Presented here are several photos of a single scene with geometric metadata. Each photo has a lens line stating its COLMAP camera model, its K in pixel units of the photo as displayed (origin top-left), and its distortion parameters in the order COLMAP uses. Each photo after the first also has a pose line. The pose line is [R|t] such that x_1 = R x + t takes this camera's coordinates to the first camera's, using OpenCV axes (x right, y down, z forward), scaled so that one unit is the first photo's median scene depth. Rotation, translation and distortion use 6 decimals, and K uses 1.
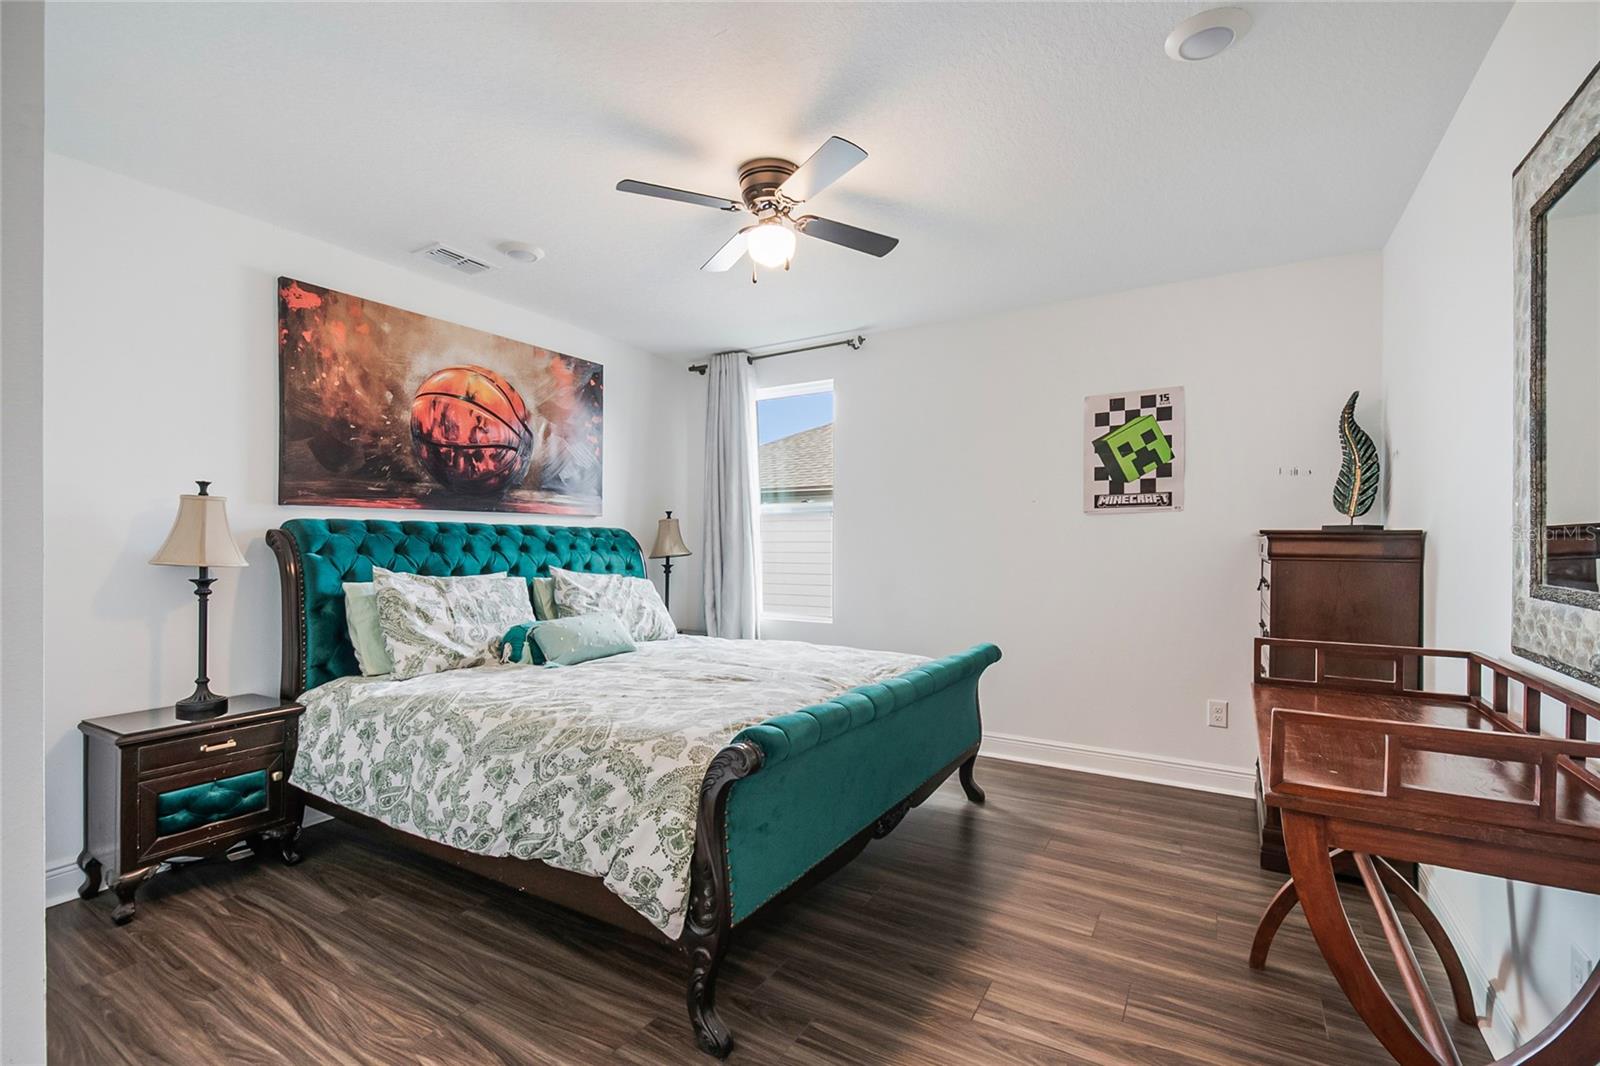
lens RADIAL K [[702.6, 0, 807.3], [0, 702.6, 556.0], [0, 0, 1]] dist [0.015307, -0.013618]
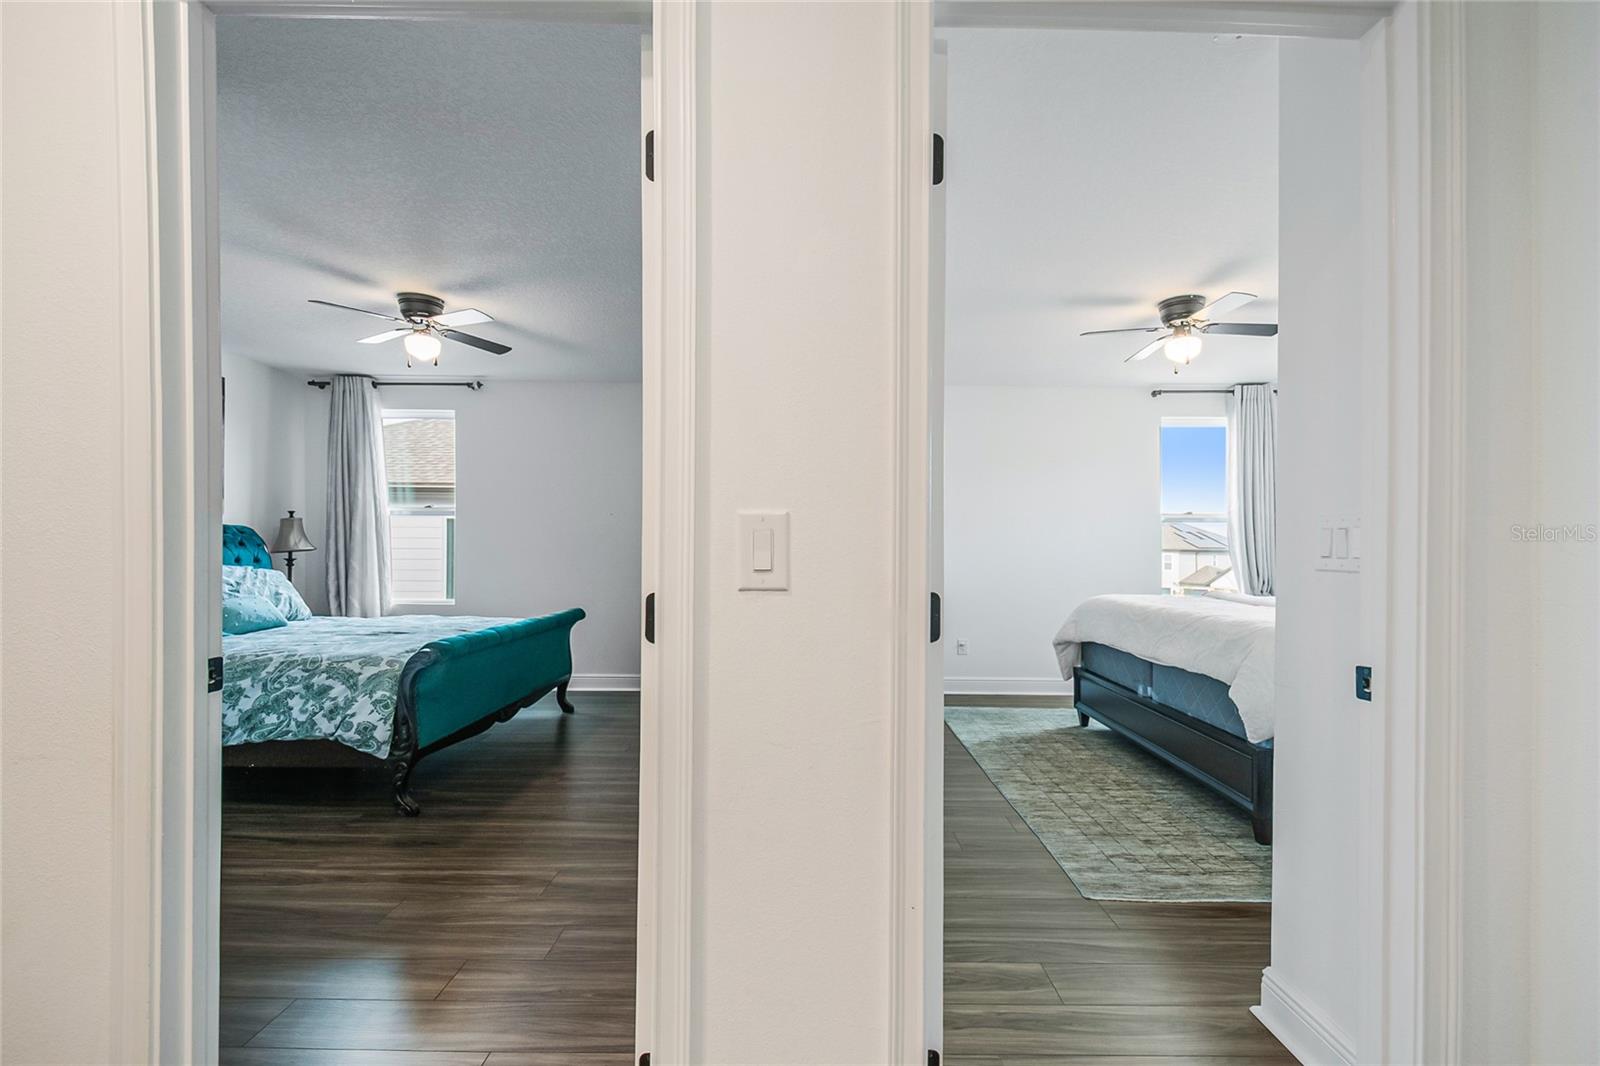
lens RADIAL K [[702.6, 0, 817.4], [0, 702.6, 557.0], [0, 0, 1]] dist [0.015307, -0.013618]
pose [[0.855279, -0.002075, 0.518163, -0.152505], [-0.001940, 0.999972, 0.007207, 0.001632], [-0.518164, -0.007170, 0.855251, -1.012689]]
